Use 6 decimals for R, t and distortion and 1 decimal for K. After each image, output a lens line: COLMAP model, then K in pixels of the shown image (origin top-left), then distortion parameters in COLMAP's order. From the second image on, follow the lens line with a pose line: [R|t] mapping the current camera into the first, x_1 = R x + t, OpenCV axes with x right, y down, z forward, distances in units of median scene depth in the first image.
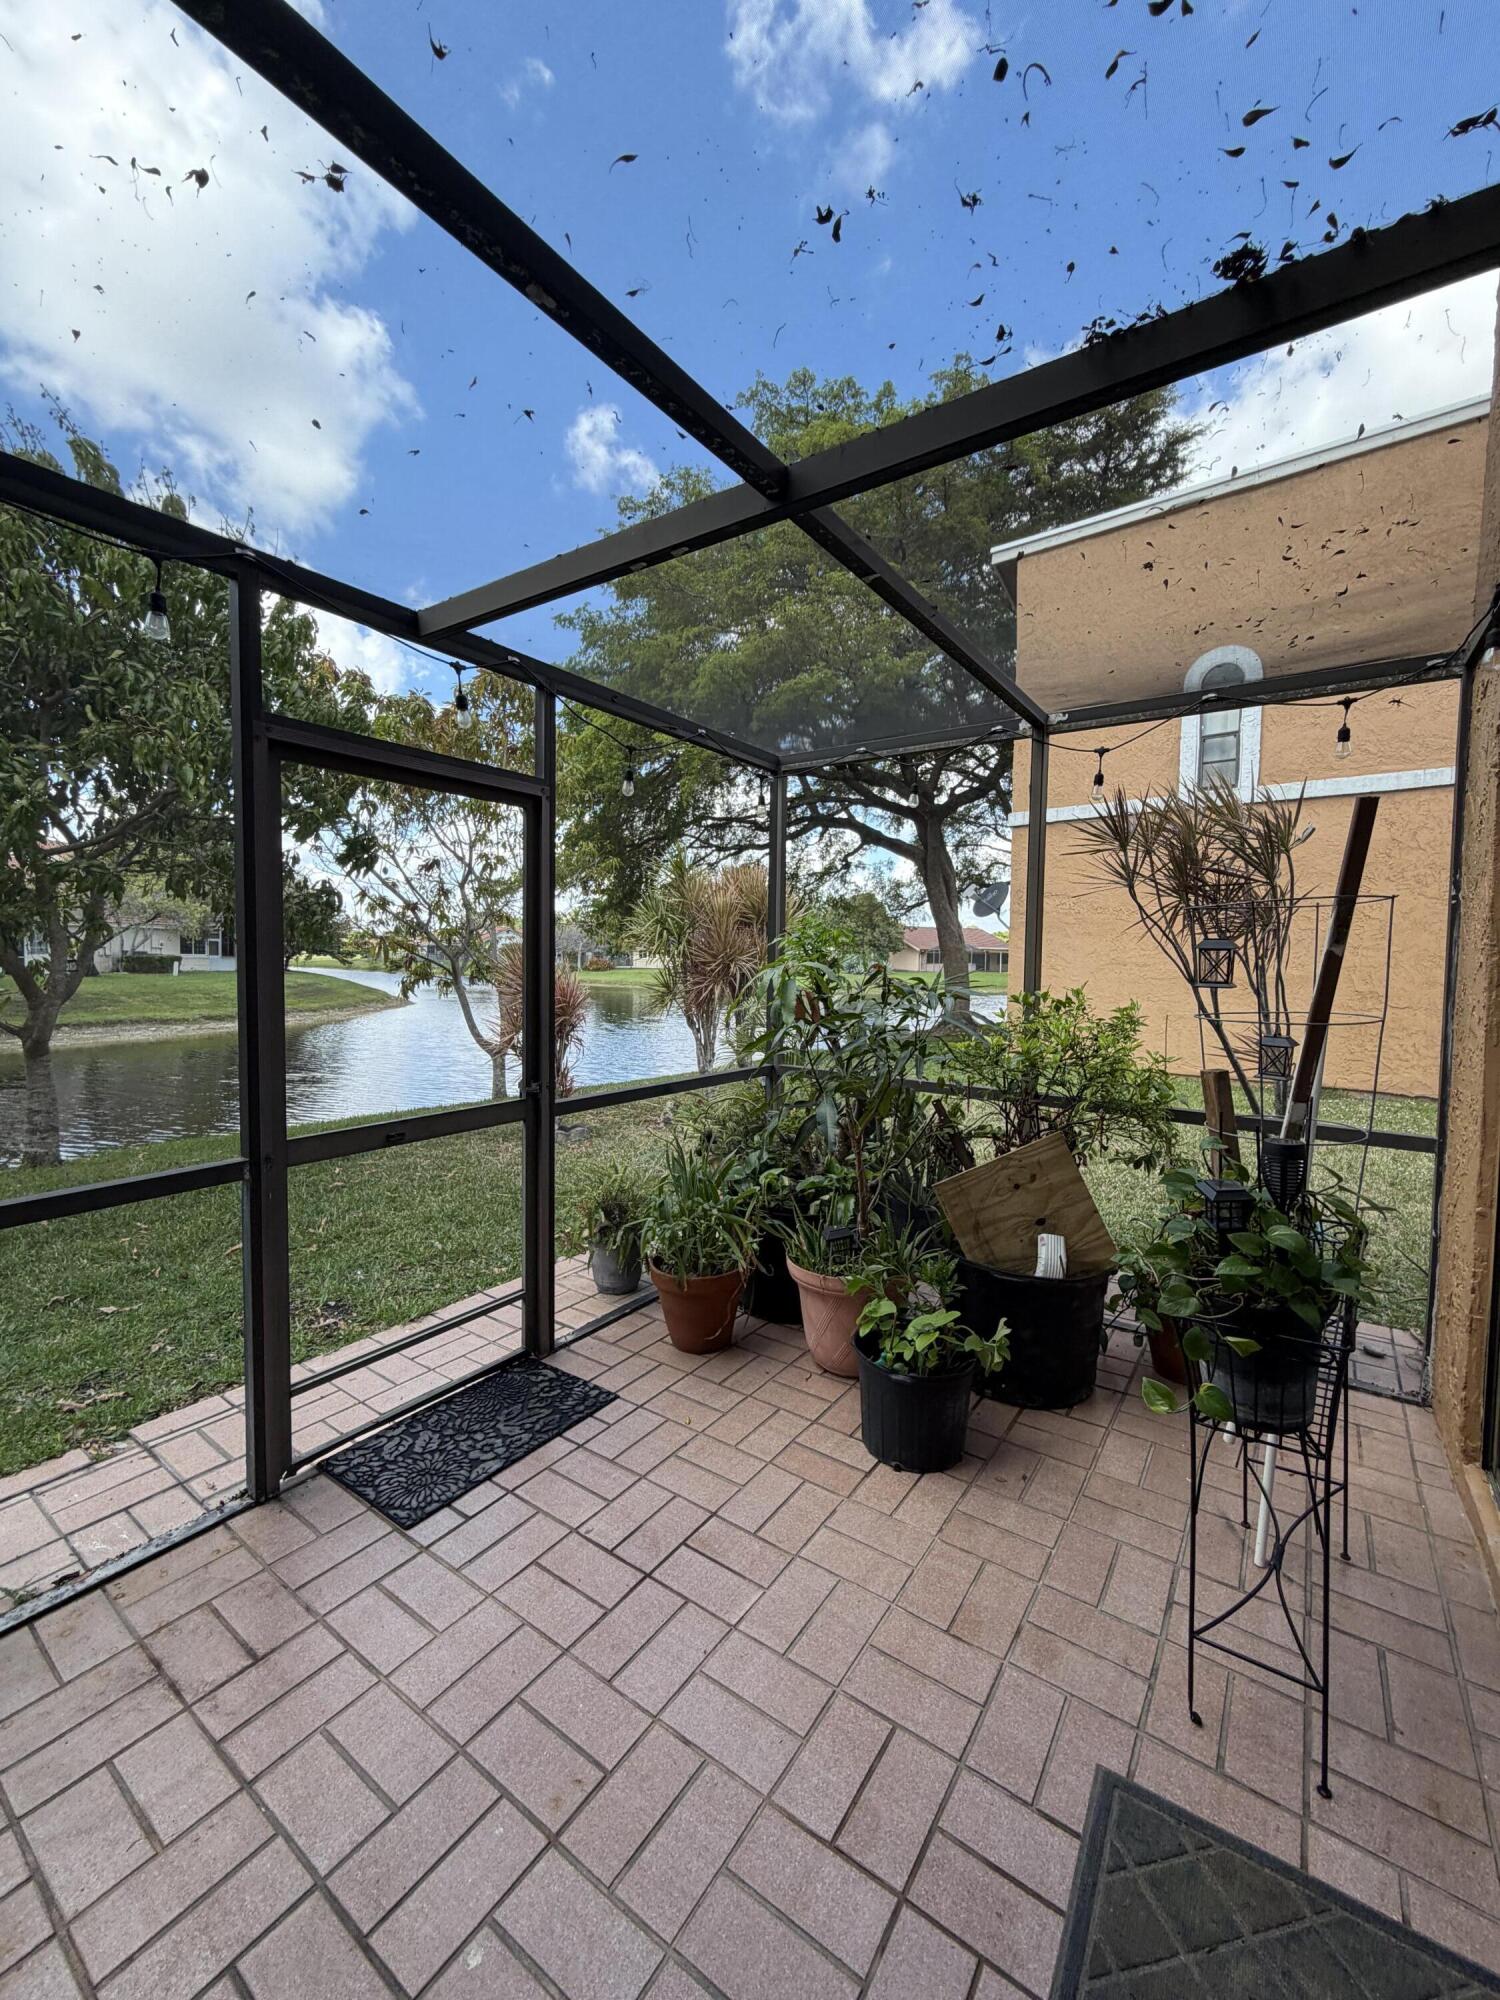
lens RADIAL K [[807.3, 0, 708.5], [0, 807.3, 990.5], [0, 0, 1]] dist [-0.002095, -0.000197]
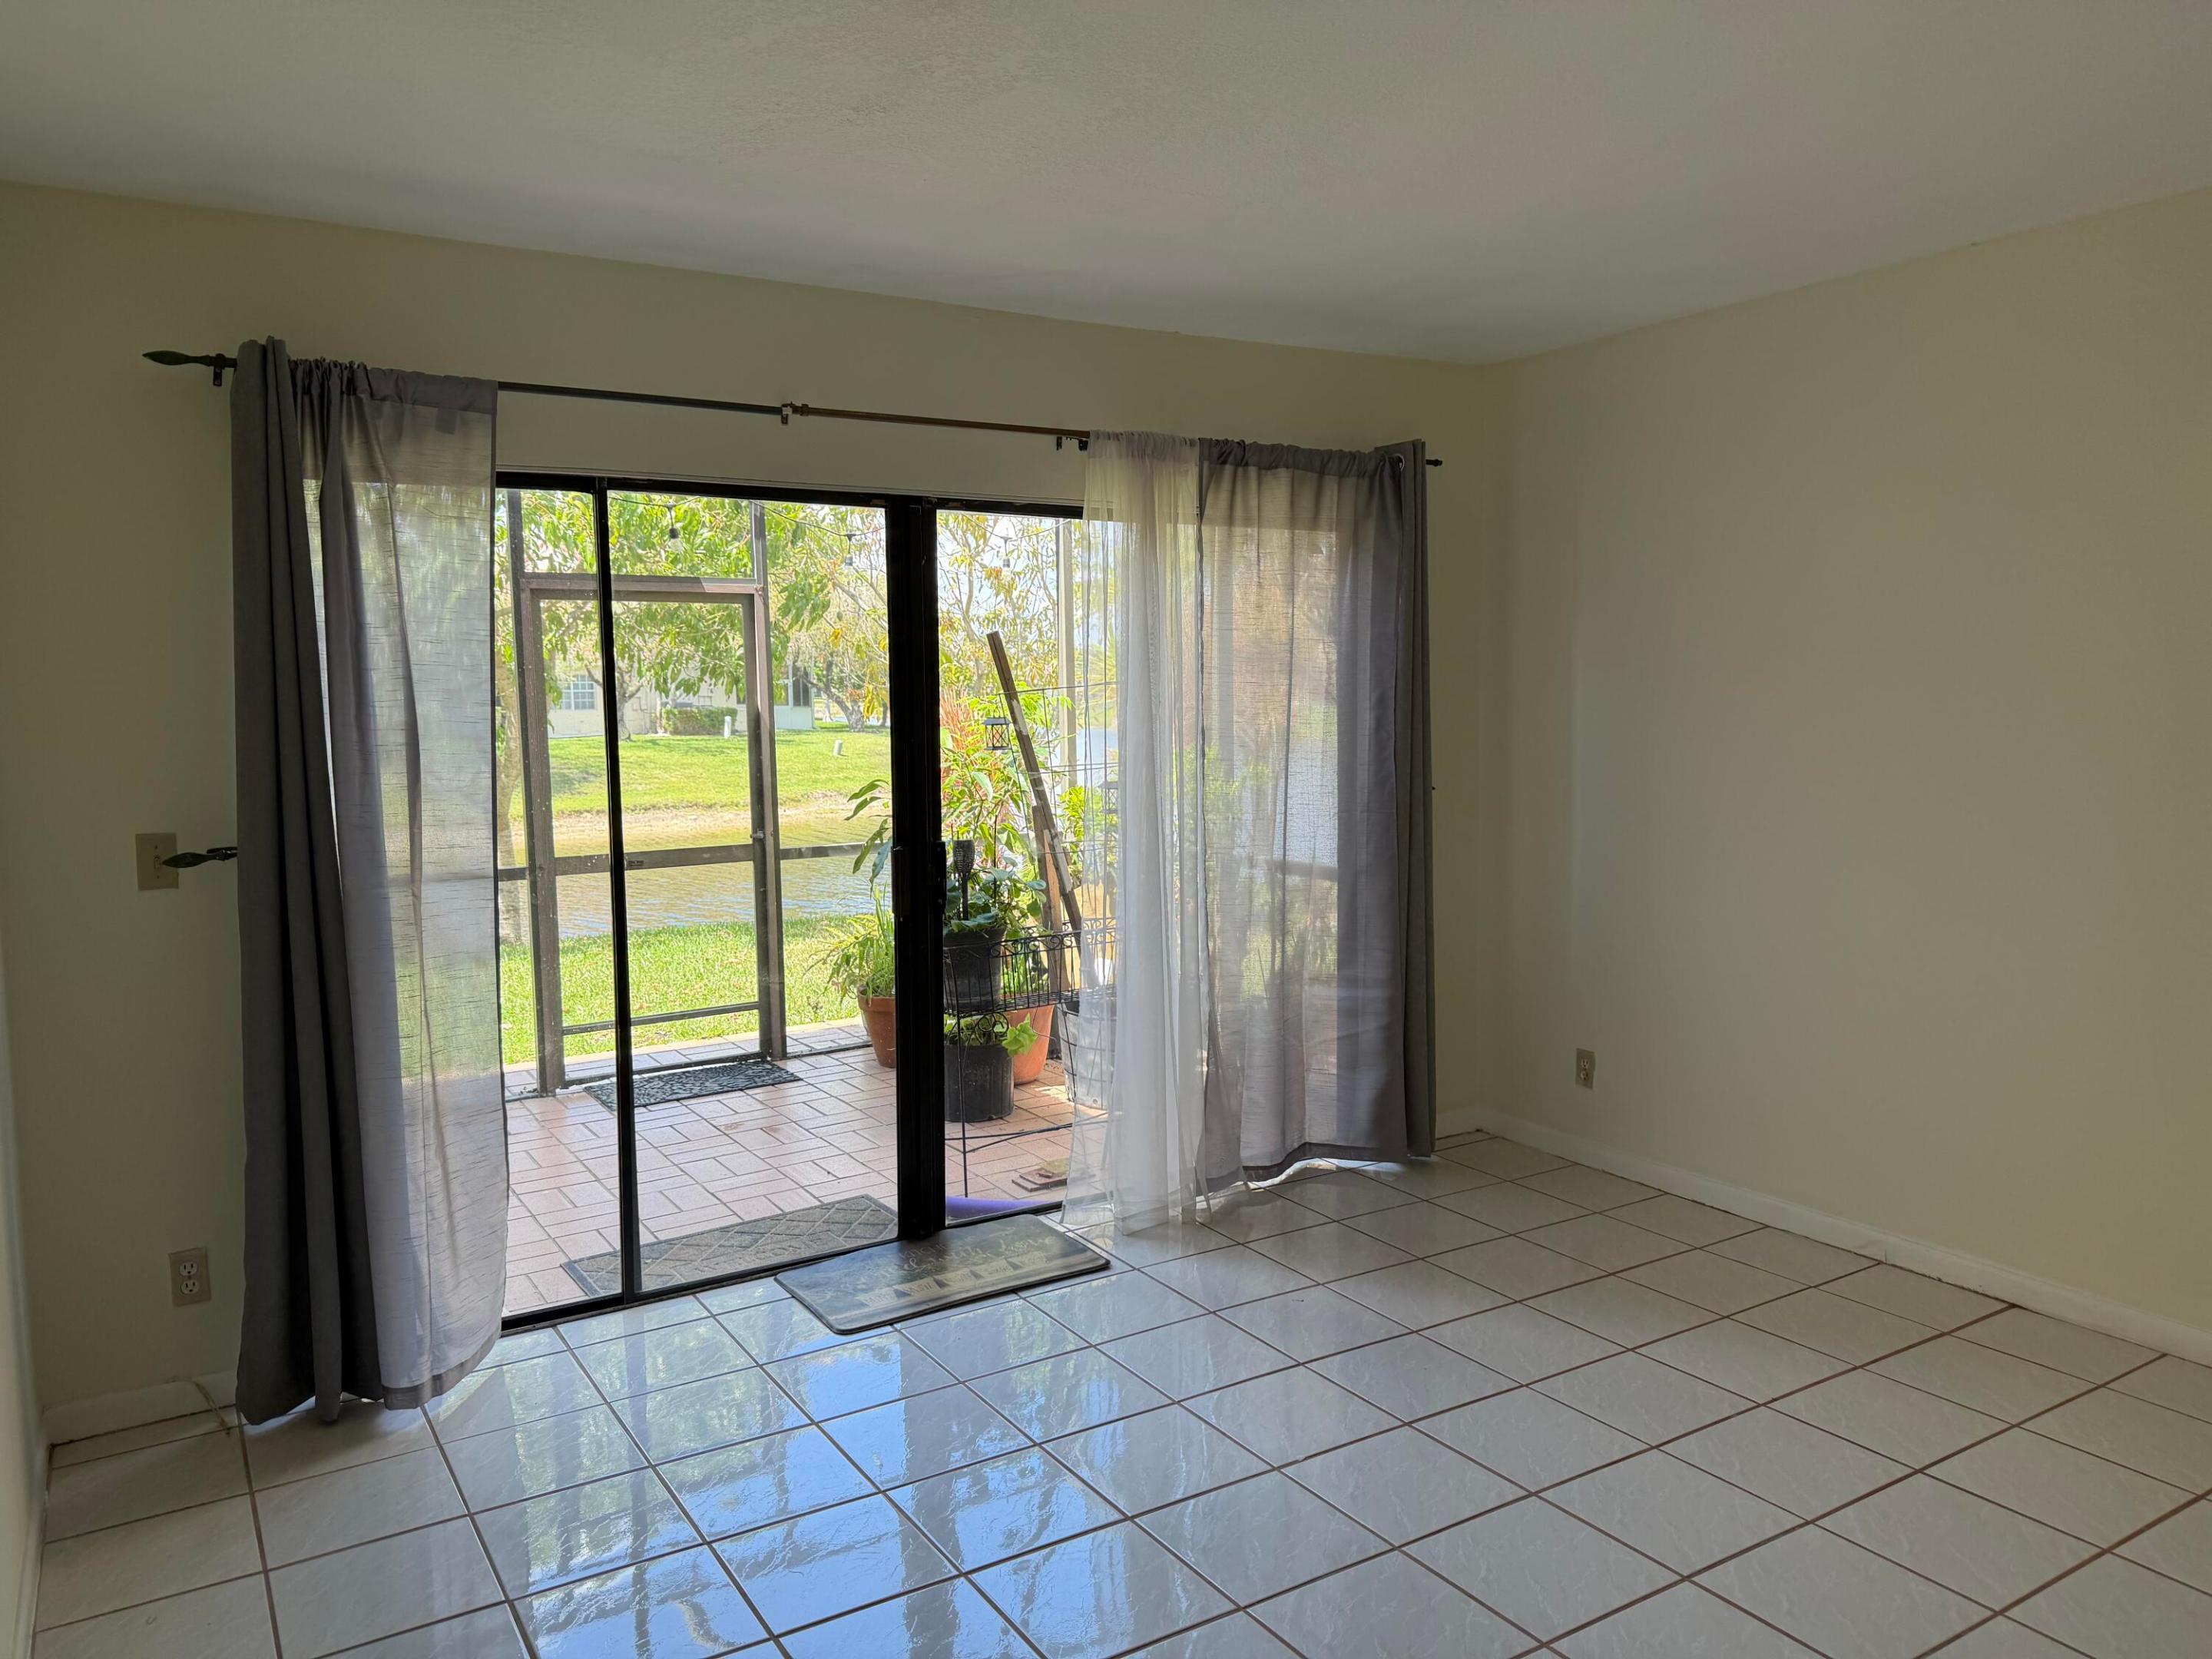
lens RADIAL K [[1585.4, 0, 1106.0], [0, 1585.4, 829.5], [0, 0, 1]] dist [-0.000254, 0.000022]
pose [[0.928980, 0.005943, -0.370082, 1.138098], [0.011776, 0.998890, 0.045601, 0.010787], [0.369943, -0.046721, 0.927879, -1.002229]]
